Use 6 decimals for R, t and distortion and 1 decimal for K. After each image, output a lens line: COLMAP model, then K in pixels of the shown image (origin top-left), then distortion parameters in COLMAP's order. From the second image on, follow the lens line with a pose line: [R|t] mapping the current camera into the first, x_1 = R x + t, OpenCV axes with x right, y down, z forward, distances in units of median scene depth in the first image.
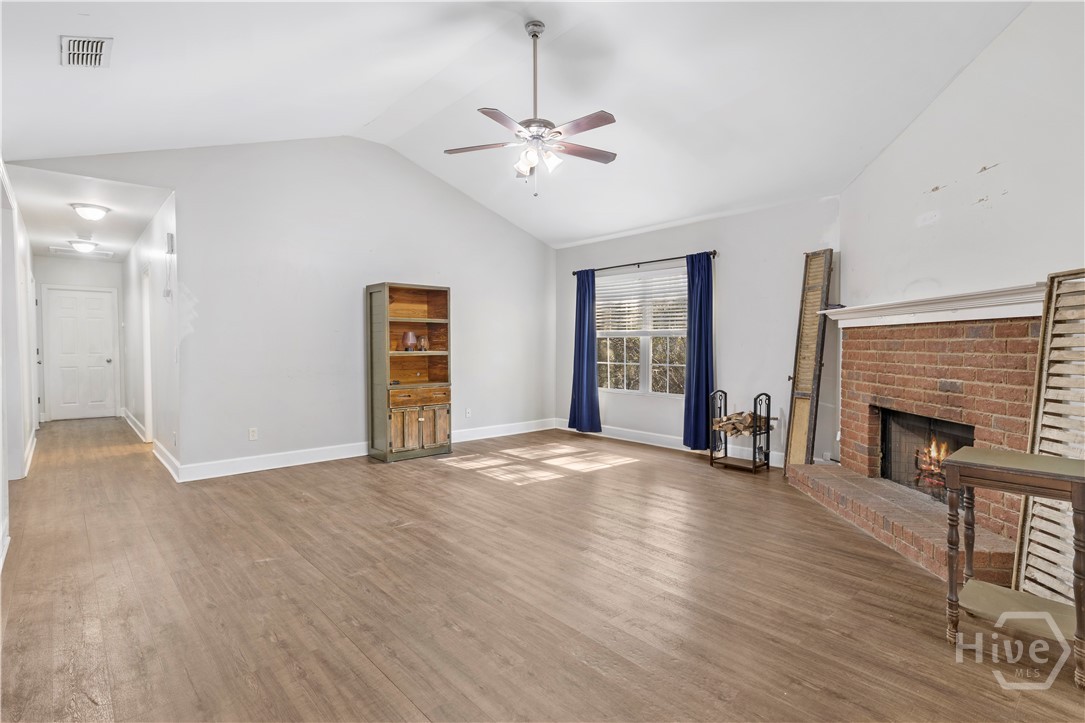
lens RADIAL K [[544.0, 0, 542.5], [0, 544.0, 361.5], [0, 0, 1]] dist [0.015264, 0.000656]
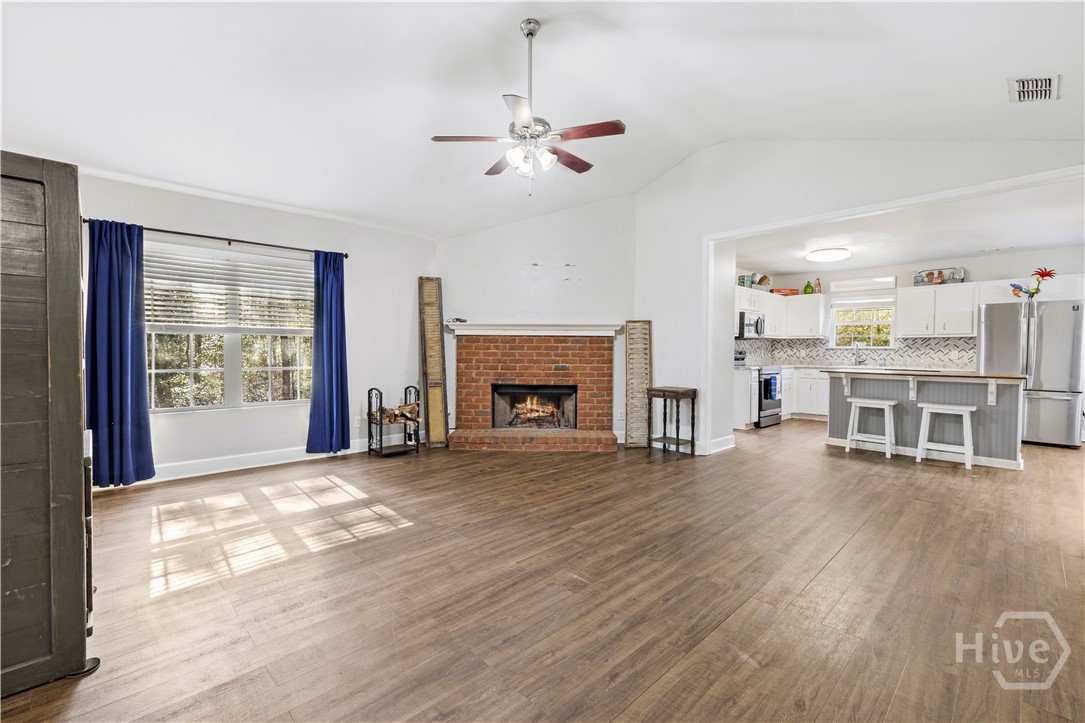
lens RADIAL K [[457.6, 0, 542.0], [0, 457.6, 356.9], [0, 0, 1]] dist [-0.003268, -0.000437]
pose [[-0.030388, -0.019296, 0.999352, -0.677111], [0.024527, 0.999498, 0.020045, -0.021452], [-0.999237, 0.025120, -0.029899, 0.805174]]
